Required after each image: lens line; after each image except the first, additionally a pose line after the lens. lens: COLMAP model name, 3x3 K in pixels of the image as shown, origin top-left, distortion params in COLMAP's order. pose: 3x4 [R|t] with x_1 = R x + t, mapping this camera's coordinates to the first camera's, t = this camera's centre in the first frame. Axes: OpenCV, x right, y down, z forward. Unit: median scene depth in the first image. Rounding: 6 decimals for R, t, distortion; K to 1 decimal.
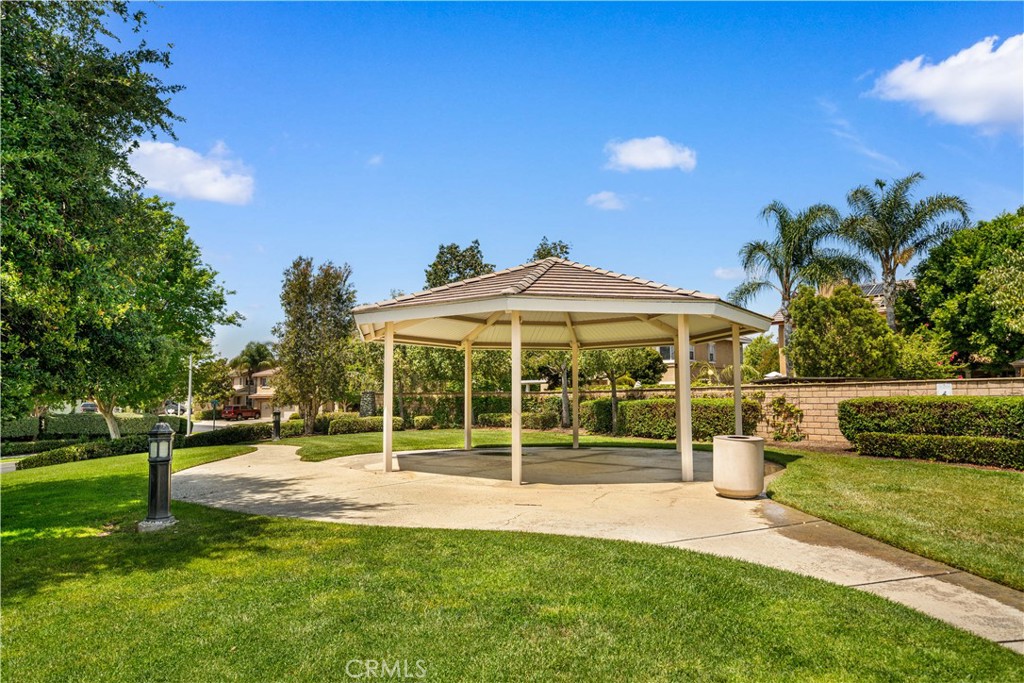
lens RADIAL K [[692.4, 0, 513.8], [0, 692.4, 339.5], [0, 0, 1]] dist [-0.005766, 0.001136]
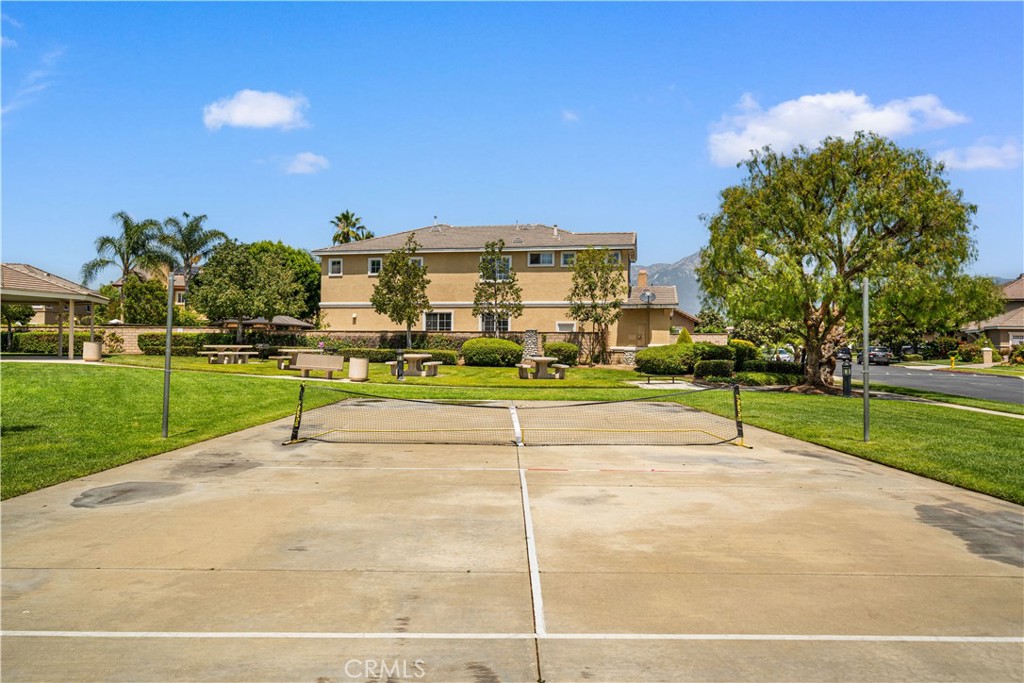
lens RADIAL K [[692.4, 0, 514.4], [0, 692.4, 339.9], [0, 0, 1]] dist [-0.005766, 0.001136]
pose [[0.642528, 0.022778, 0.765924, -0.371407], [-0.080624, 0.996019, 0.038014, -0.061114], [-0.762009, -0.086177, 0.641807, -1.079374]]
